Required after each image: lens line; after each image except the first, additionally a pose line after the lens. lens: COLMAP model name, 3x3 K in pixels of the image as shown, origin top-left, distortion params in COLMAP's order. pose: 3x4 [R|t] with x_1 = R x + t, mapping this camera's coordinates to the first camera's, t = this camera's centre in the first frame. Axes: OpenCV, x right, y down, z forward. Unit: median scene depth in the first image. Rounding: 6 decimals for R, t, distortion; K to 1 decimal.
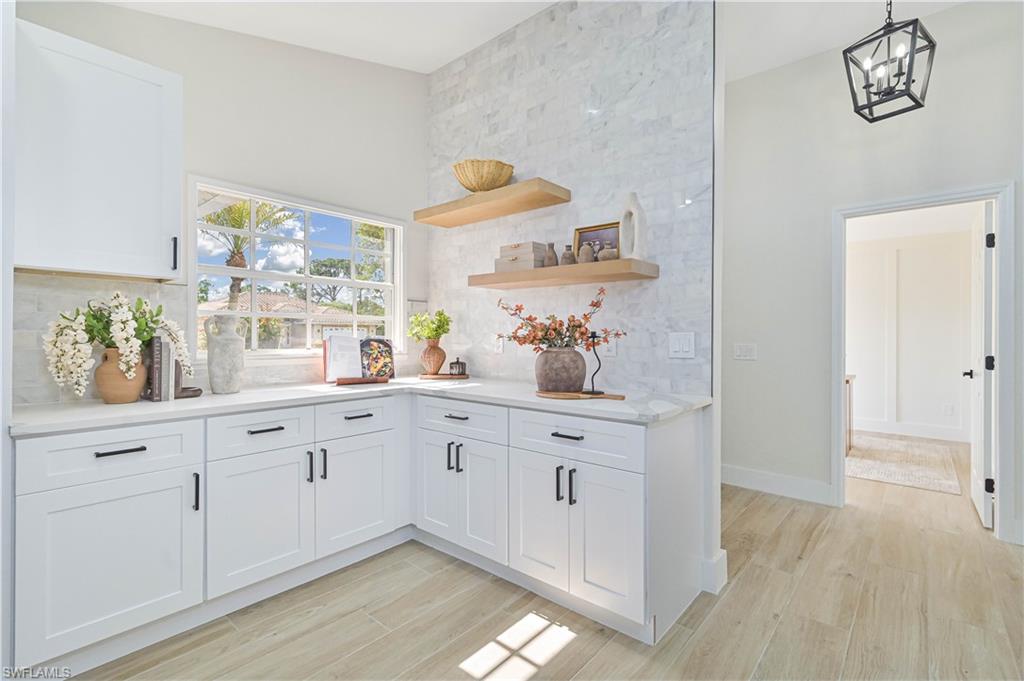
lens RADIAL K [[453.4, 0, 503.0], [0, 453.4, 332.3], [0, 0, 1]] dist [-0.001184, -0.000128]
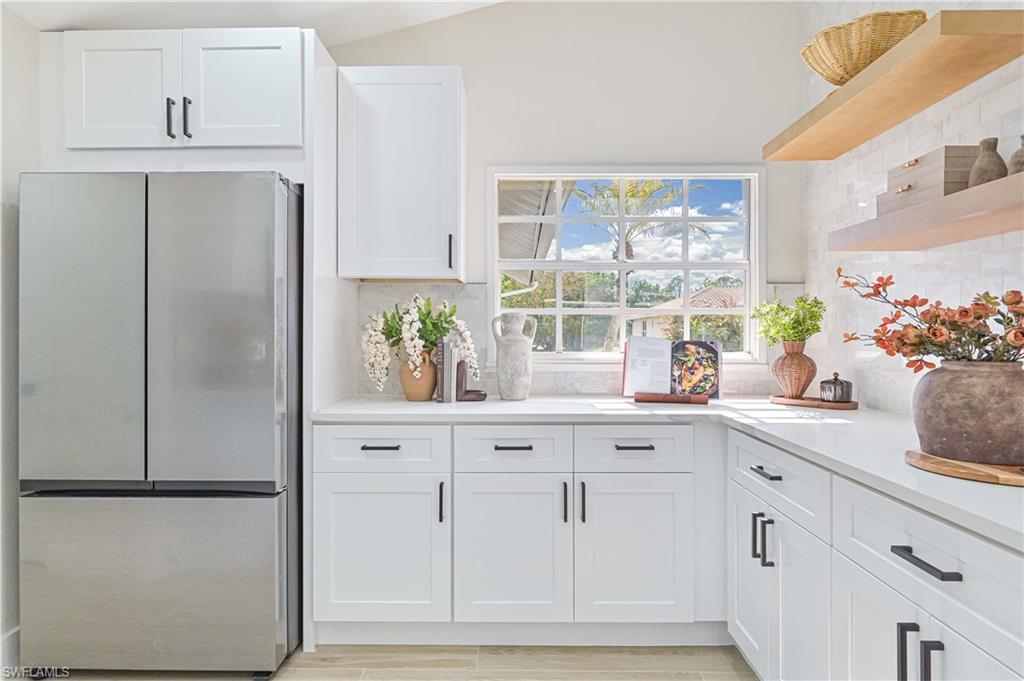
lens RADIAL K [[557.6, 0, 511.0], [0, 557.6, 333.7], [0, 0, 1]] dist [-0.005149, -0.000074]
pose [[0.665362, -0.002783, -0.746516, 0.221273], [0.005796, 0.999982, 0.001438, 0.000899], [0.746498, -0.005284, 0.665366, 0.264382]]
